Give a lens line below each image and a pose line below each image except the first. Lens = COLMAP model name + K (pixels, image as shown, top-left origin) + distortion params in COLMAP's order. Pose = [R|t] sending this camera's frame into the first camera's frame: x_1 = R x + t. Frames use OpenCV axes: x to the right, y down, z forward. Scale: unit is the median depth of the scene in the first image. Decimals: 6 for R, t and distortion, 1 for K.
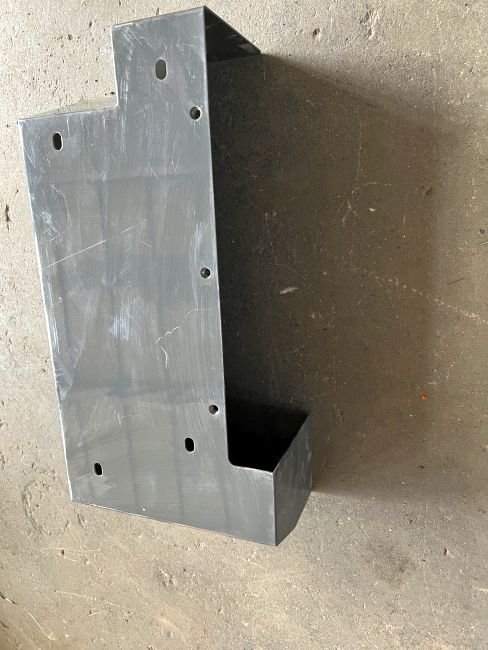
lens RADIAL K [[488.2, 0, 246.3], [0, 488.2, 326.8], [0, 0, 1]] dist [0.023436, -0.038753]
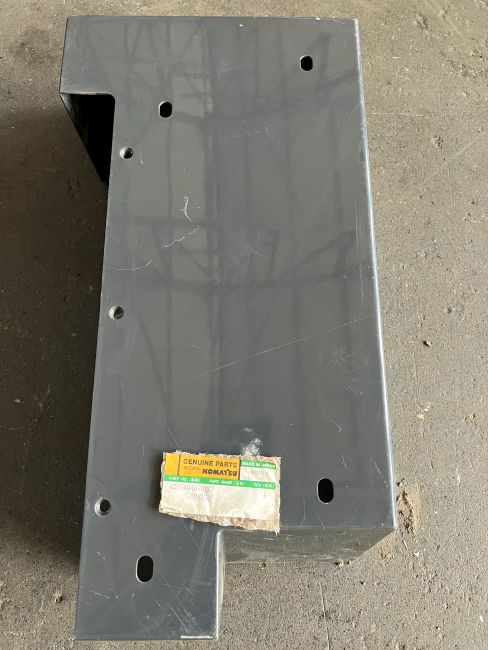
lens RADIAL K [[488.2, 0, 243.8], [0, 488.2, 325.3], [0, 0, 1]] dist [0.023436, -0.038753]
pose [[-0.934851, 0.056072, 0.350584, -0.434187], [-0.049051, -0.998379, 0.028883, -0.127746], [0.351635, 0.009805, 0.936086, 0.244501]]
